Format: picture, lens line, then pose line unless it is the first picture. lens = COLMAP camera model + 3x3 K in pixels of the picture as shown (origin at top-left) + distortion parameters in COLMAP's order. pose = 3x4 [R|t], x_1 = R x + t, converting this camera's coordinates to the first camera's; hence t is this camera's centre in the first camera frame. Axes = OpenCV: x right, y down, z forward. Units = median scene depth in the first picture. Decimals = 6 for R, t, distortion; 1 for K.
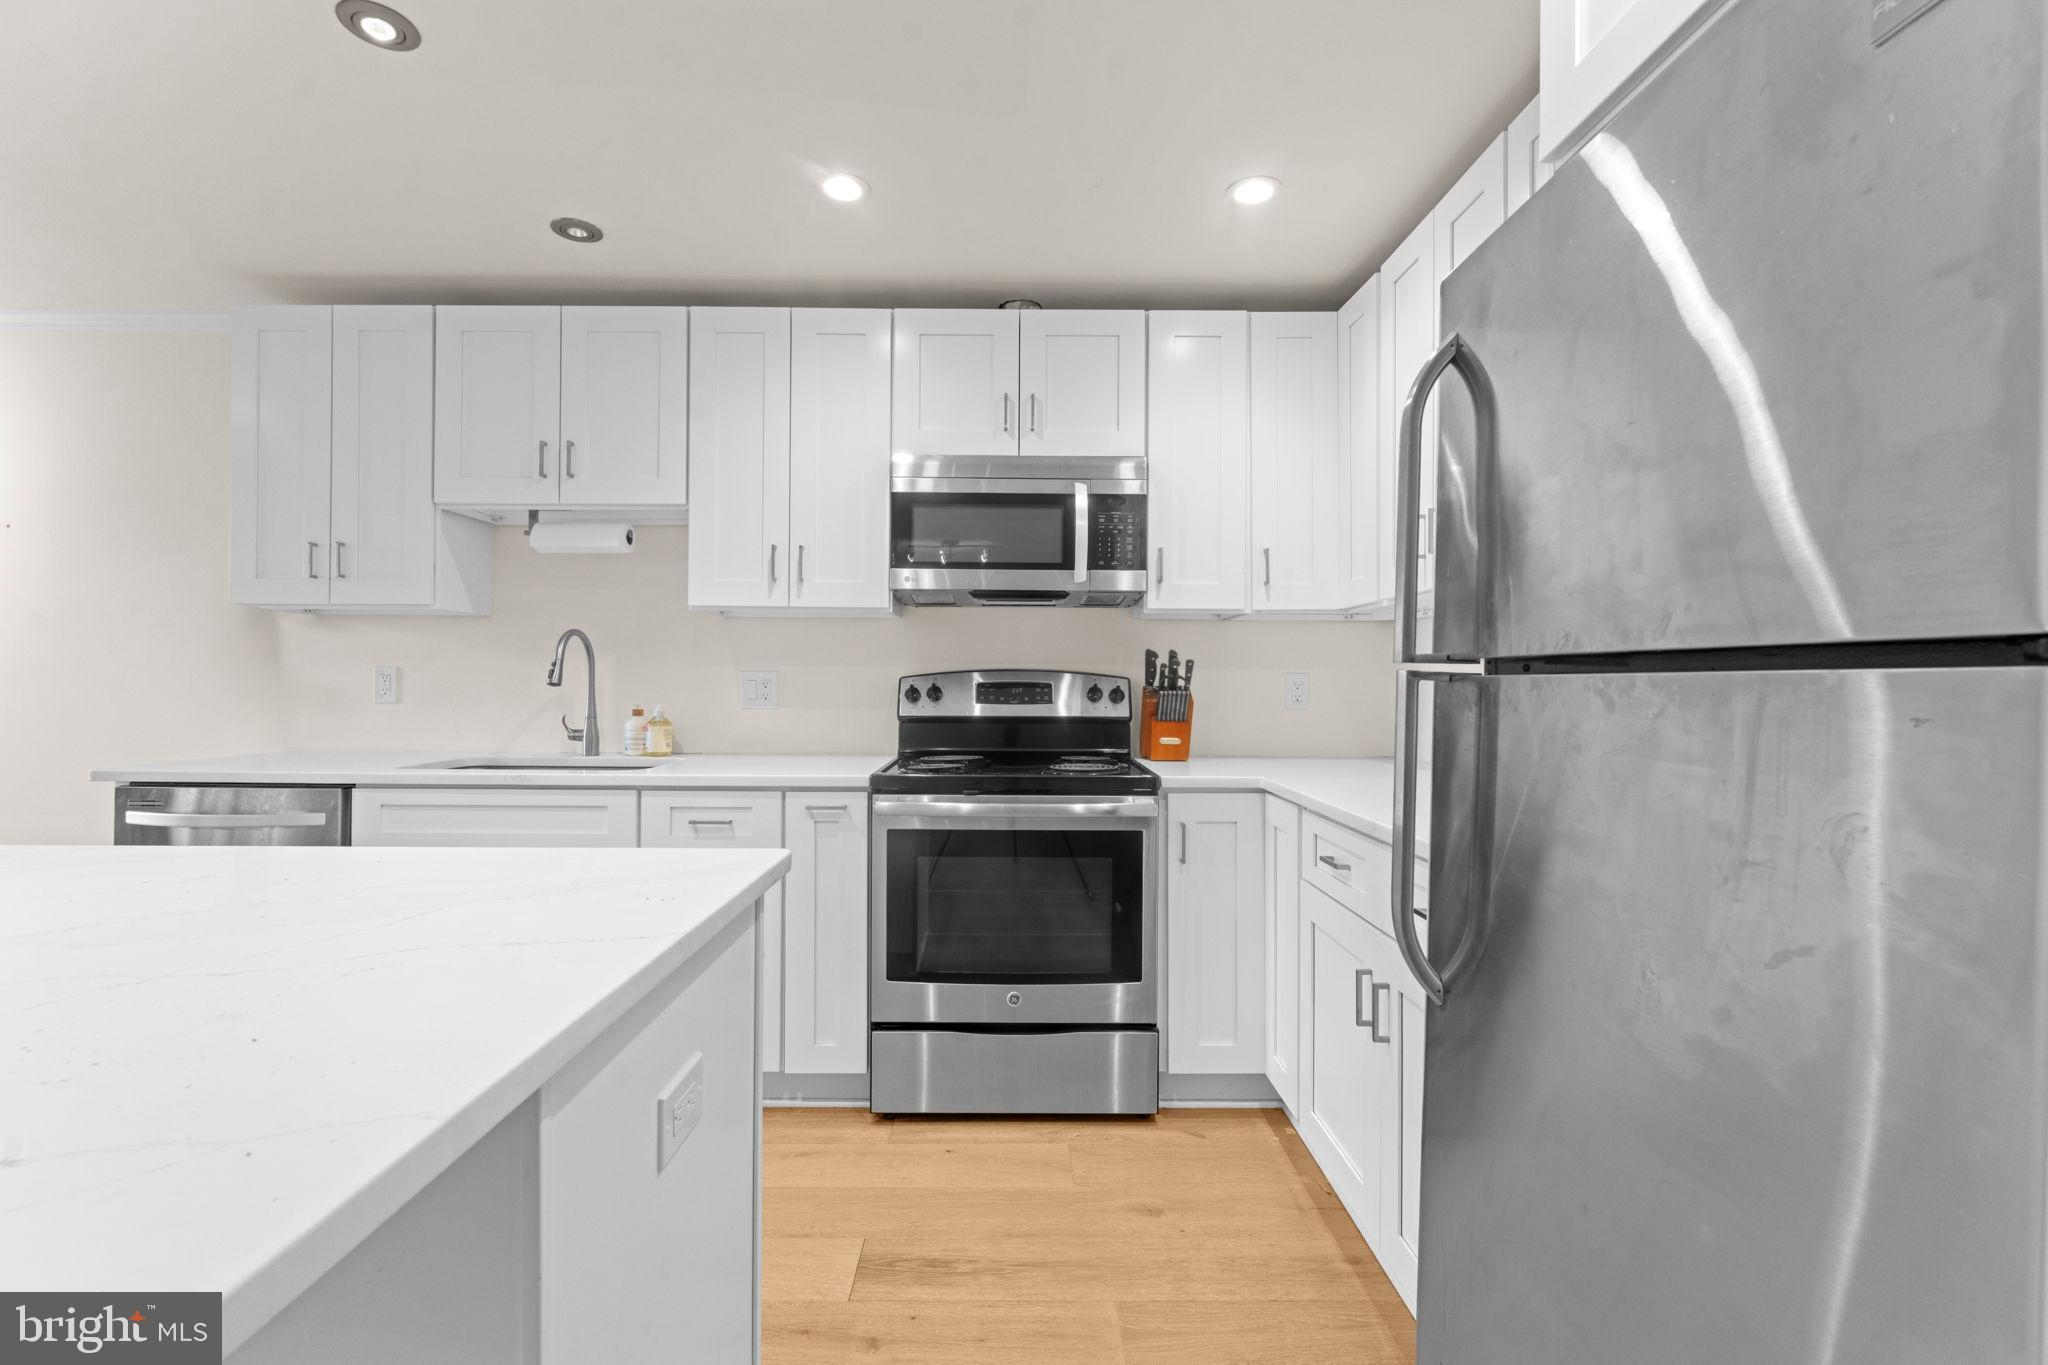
lens RADIAL K [[911.6, 0, 1045.4], [0, 911.6, 670.7], [0, 0, 1]] dist [-0.002415, -0.000264]
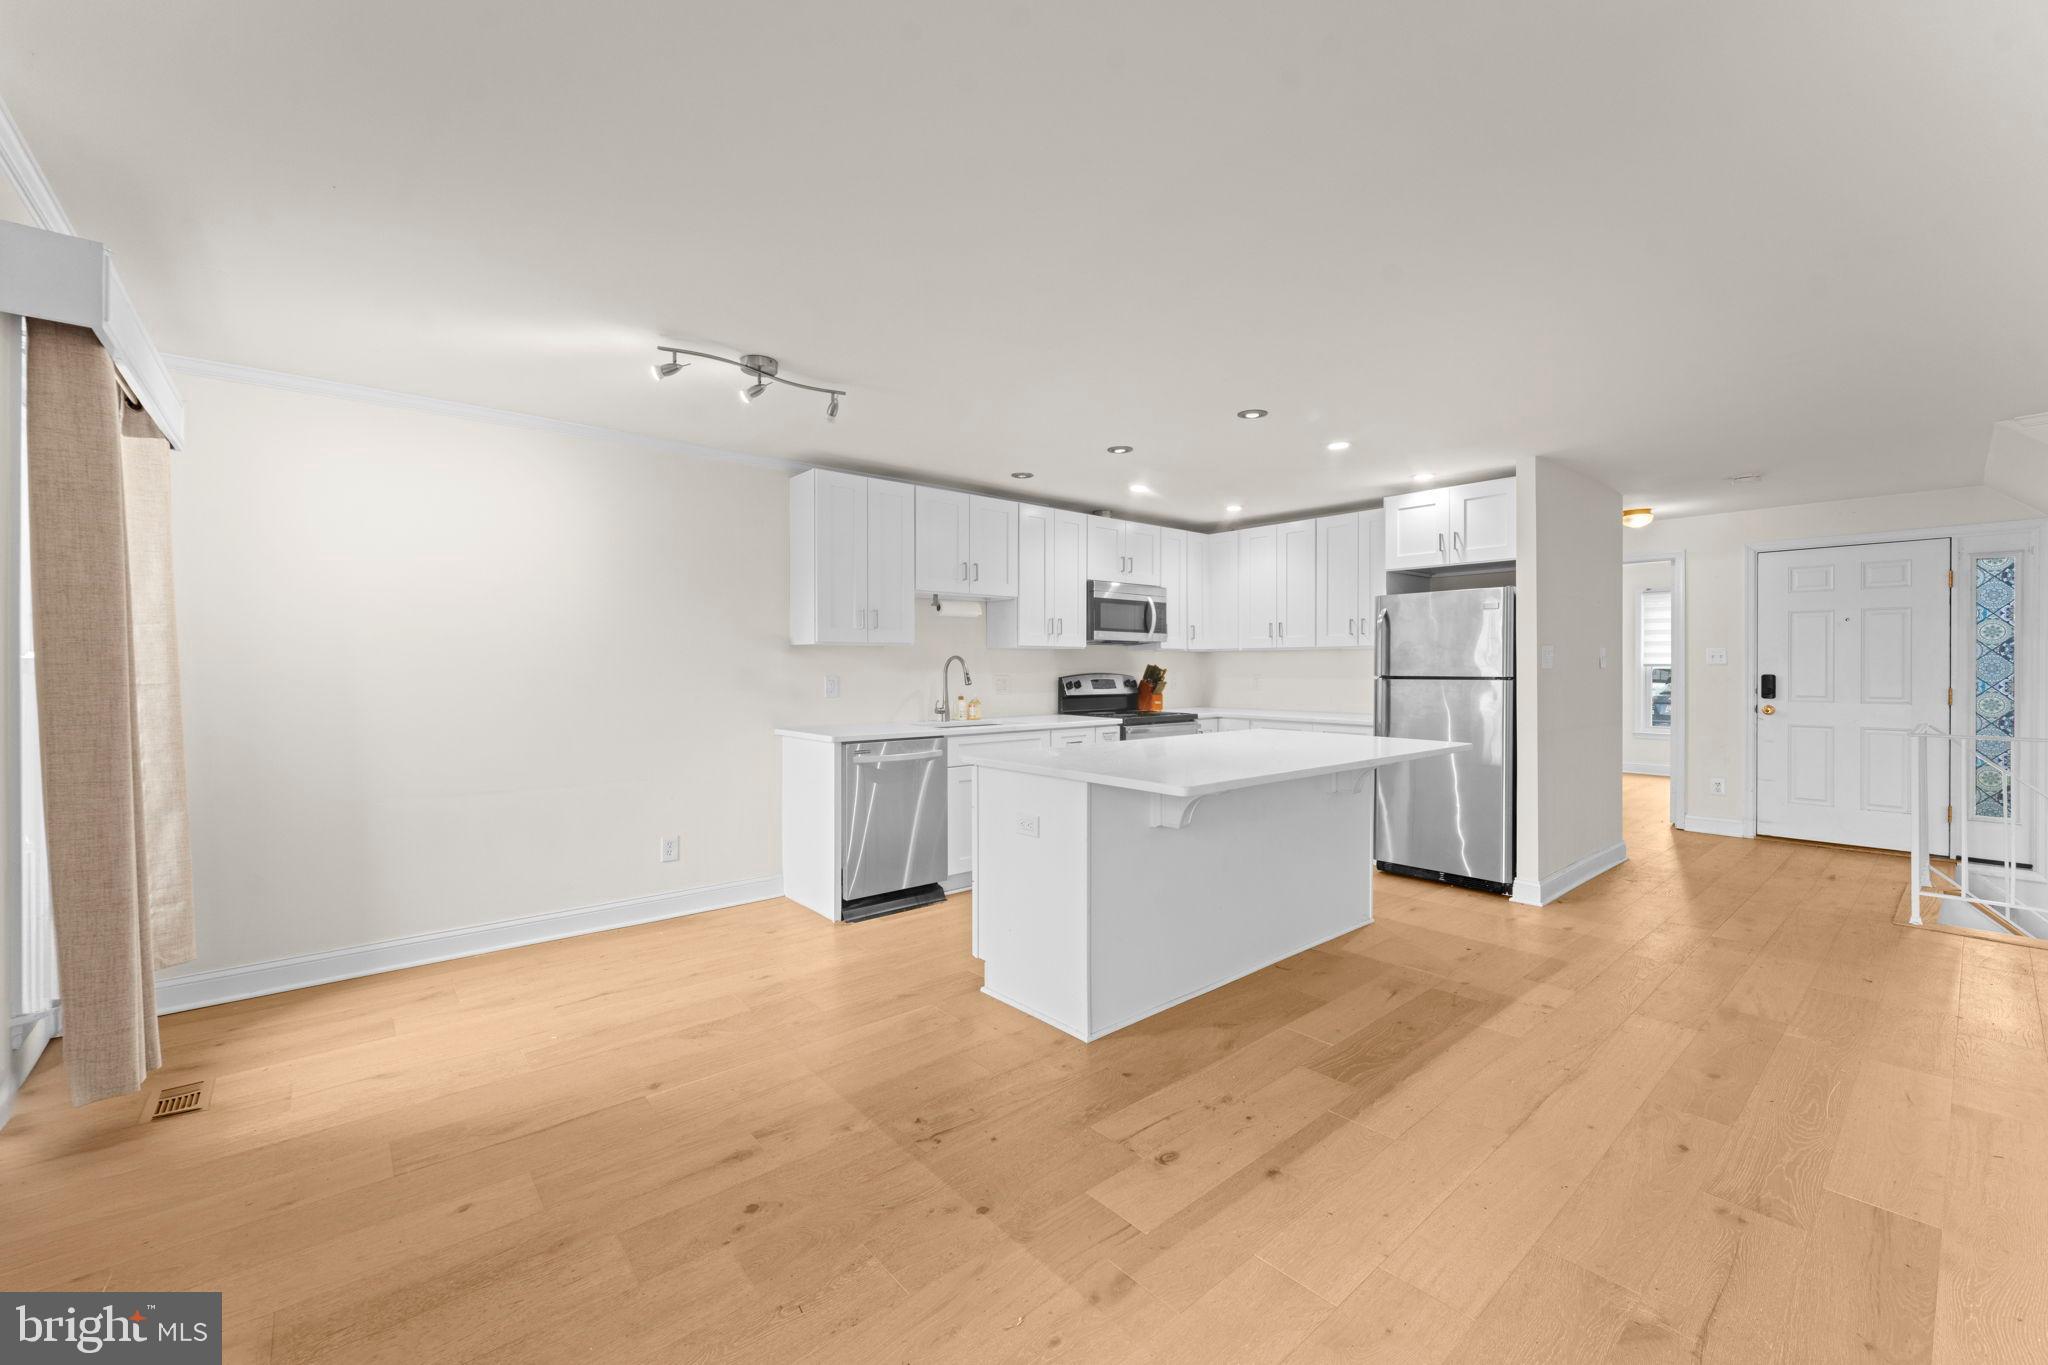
lens RADIAL K [[812.5, 0, 1020.8], [0, 812.5, 669.6], [0, 0, 1]] dist [-0.000266, -0.001630]
pose [[0.770603, -0.009082, 0.637251, -1.585378], [-0.002129, 0.999856, 0.016825, -0.047574], [-0.637312, -0.014322, 0.770473, -0.448897]]
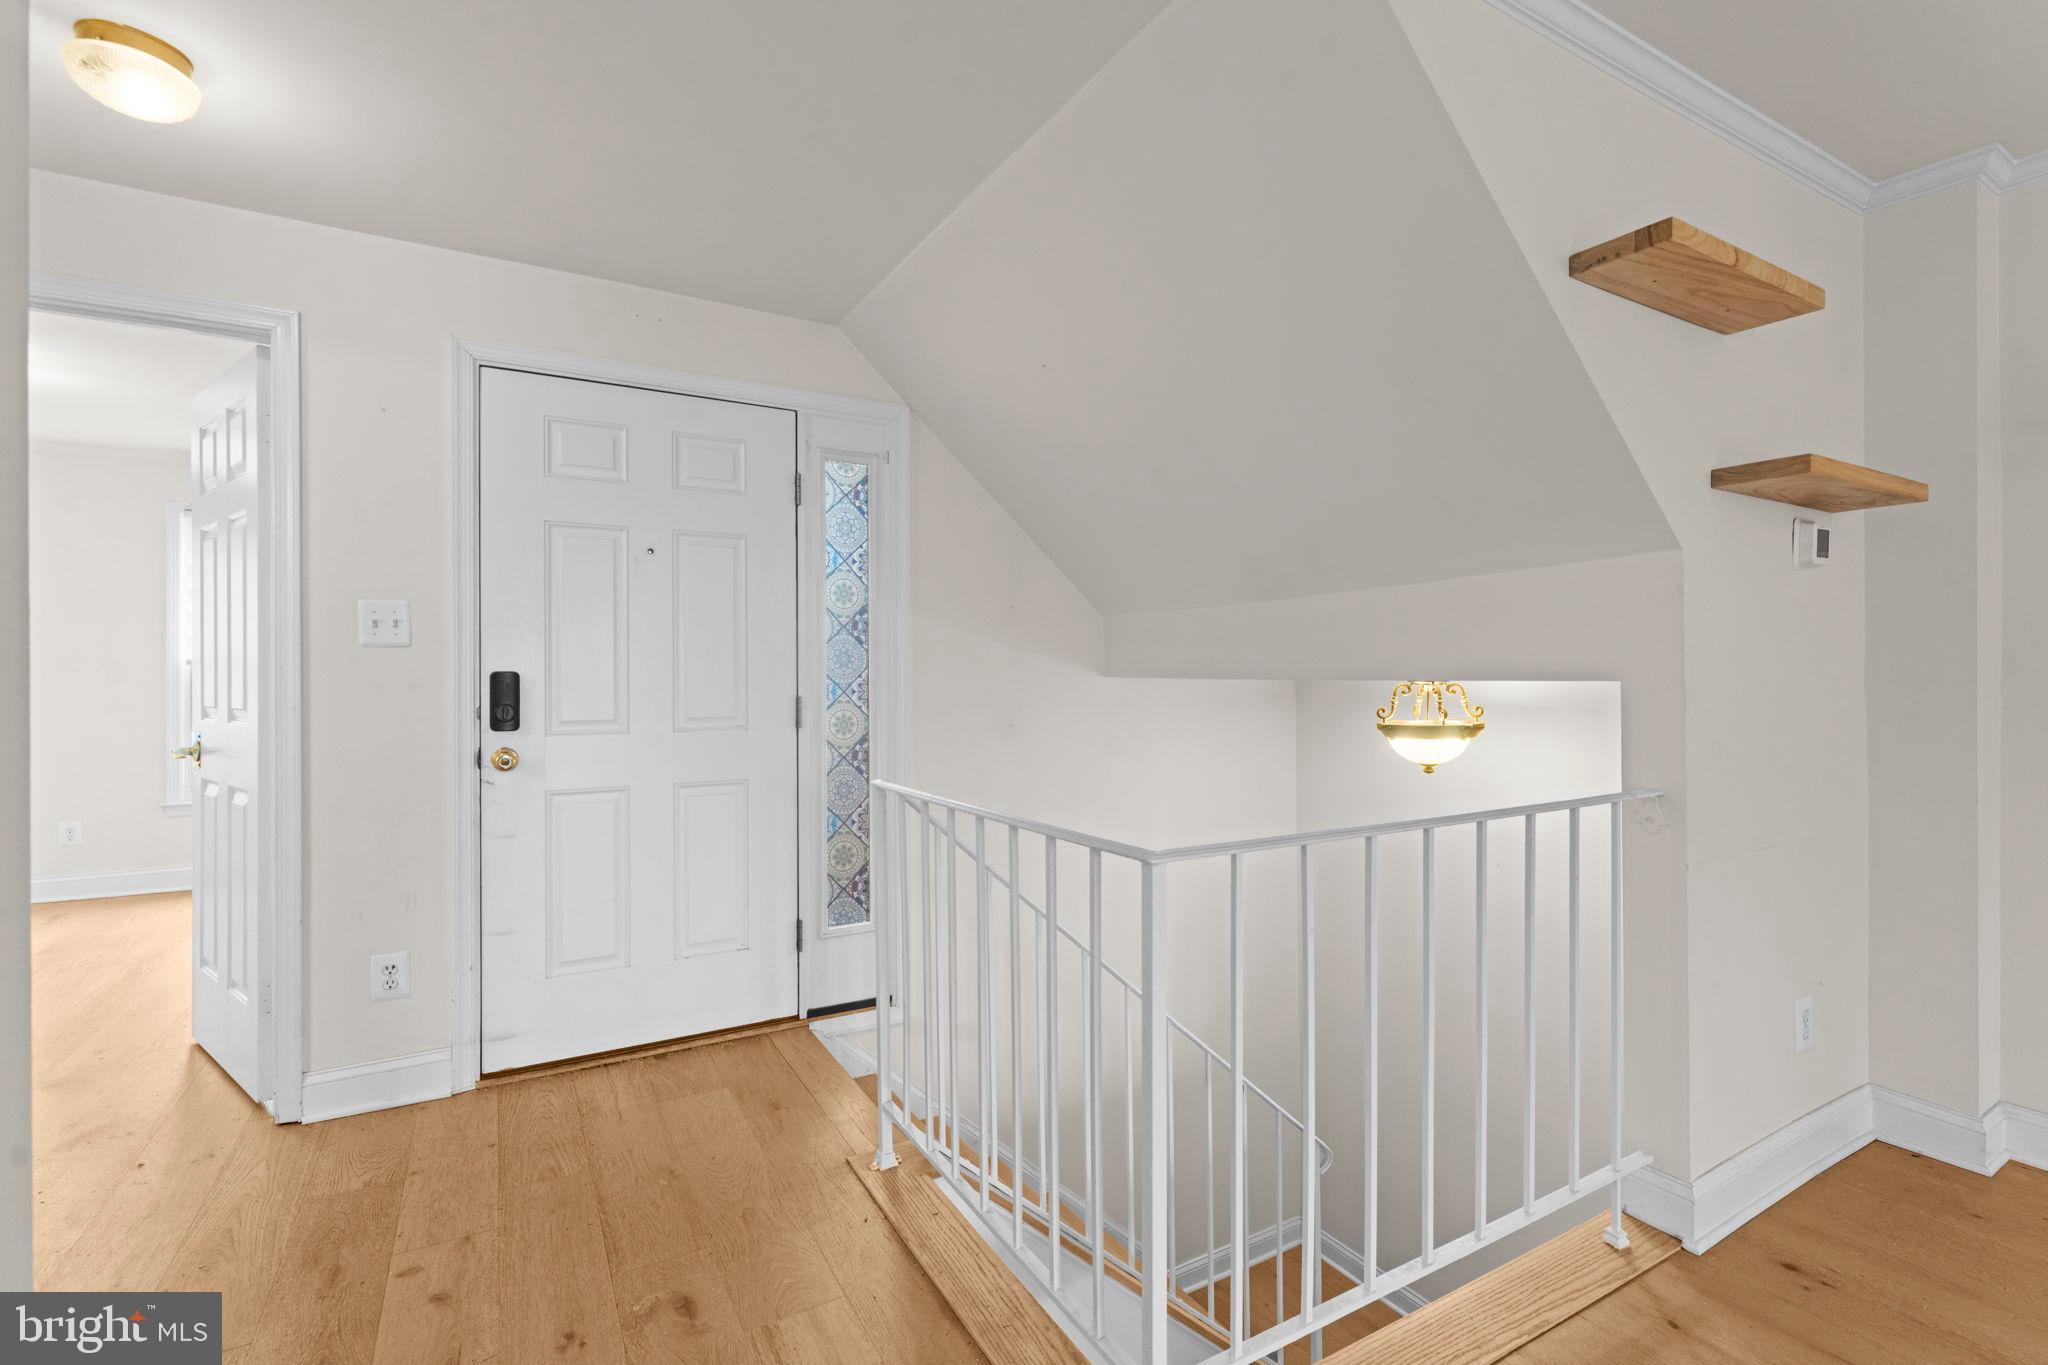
lens RADIAL K [[911.6, 0, 1010.4], [0, 911.6, 678.5], [0, 0, 1]] dist [-0.002415, -0.000264]
pose [[-0.486081, -0.005984, 0.873893, 0.179181], [-0.011141, 0.999938, 0.000650, -0.002129], [-0.873843, -0.009421, -0.486117, -0.057734]]
